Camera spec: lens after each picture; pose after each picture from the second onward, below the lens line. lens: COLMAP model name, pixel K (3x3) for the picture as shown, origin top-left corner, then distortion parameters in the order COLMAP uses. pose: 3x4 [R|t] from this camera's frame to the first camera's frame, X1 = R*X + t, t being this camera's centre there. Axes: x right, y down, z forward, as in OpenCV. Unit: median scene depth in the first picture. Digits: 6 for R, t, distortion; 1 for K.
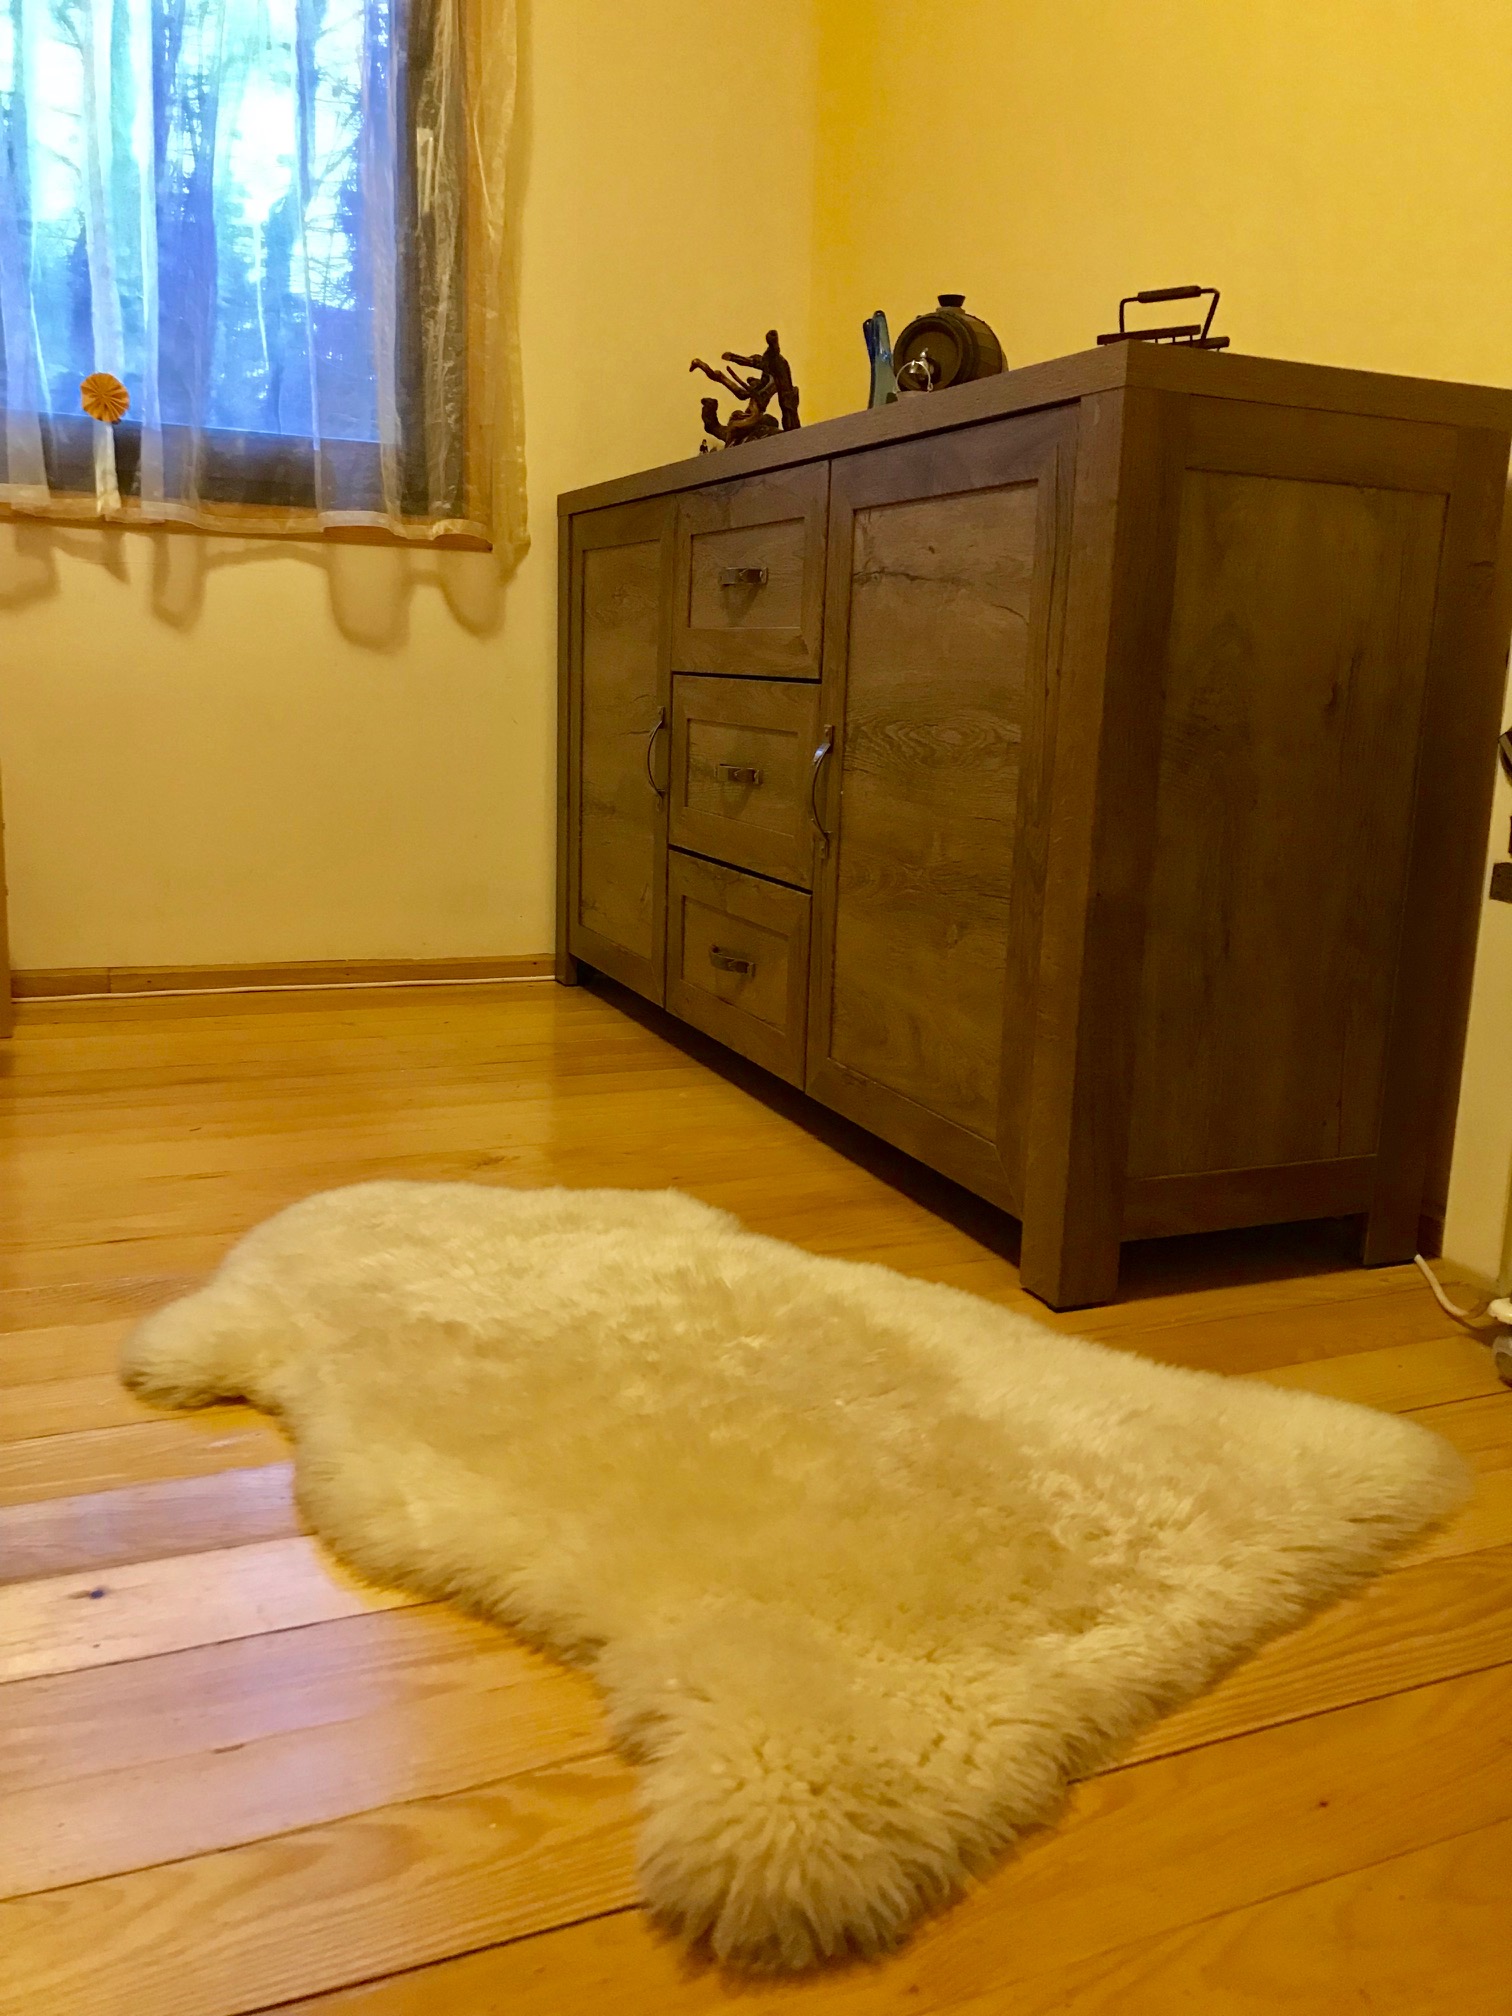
lens RADIAL K [[1675.0, 0, 756.0], [0, 1675.0, 1011.3], [0, 0, 1]] dist [0.090300, -0.050810]
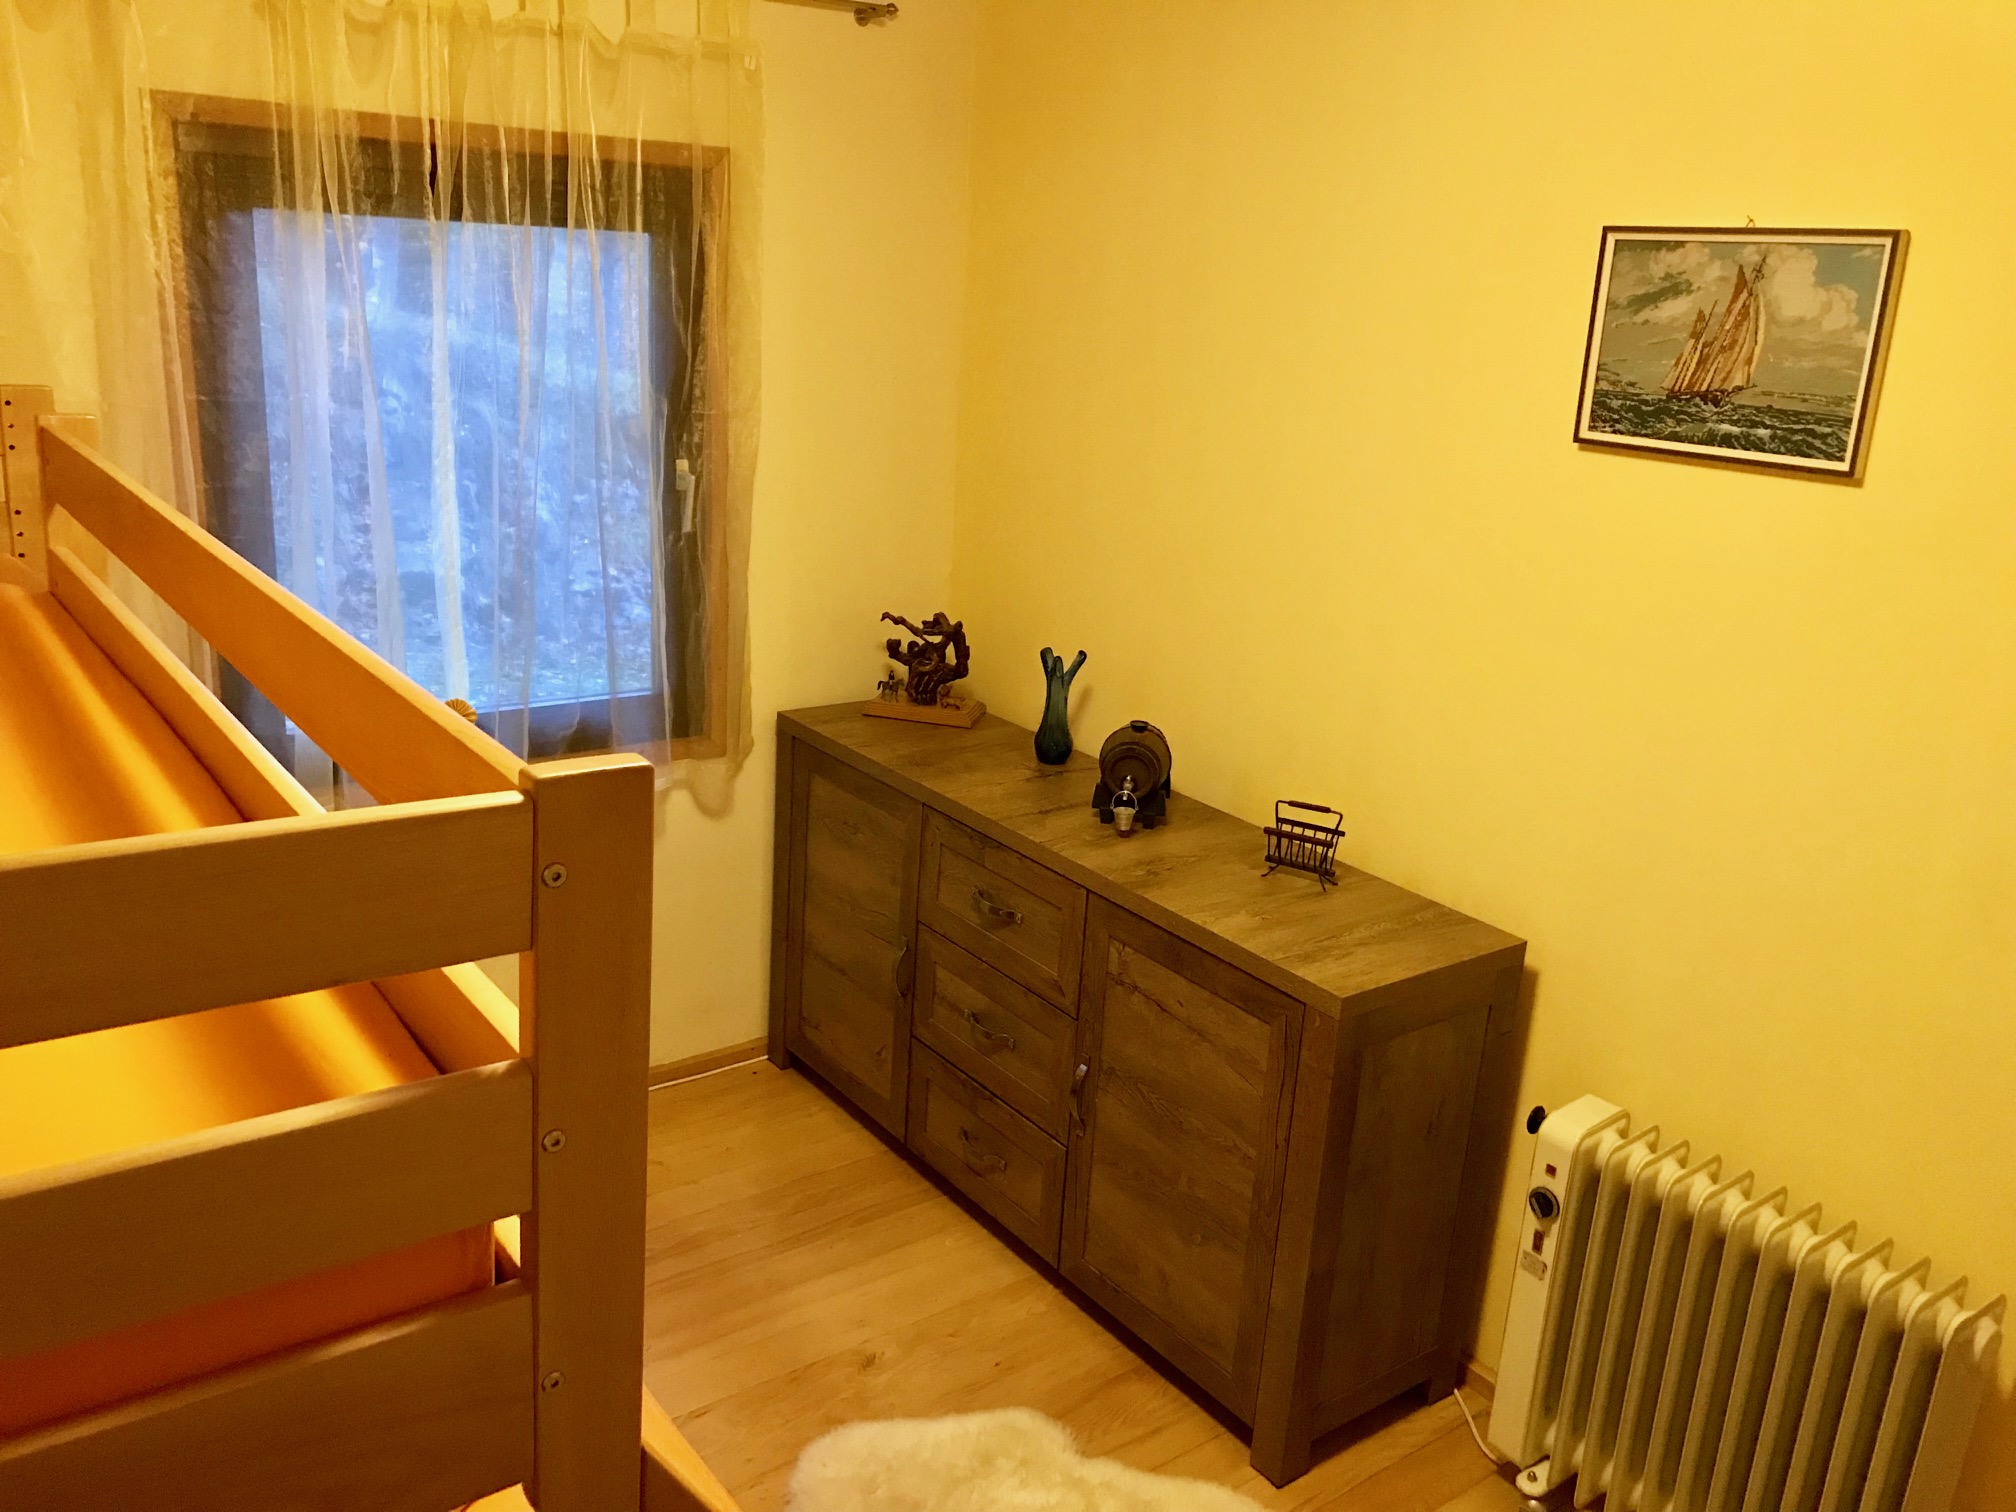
lens RADIAL K [[1675.0, 0, 1003.8], [0, 1675.0, 754.3], [0, 0, 1]] dist [0.090300, -0.050810]
pose [[0.971503, -0.042051, 0.233269, -0.399955], [0.017275, 0.994081, 0.107256, -0.652065], [-0.236399, -0.100170, 0.966479, -0.445331]]
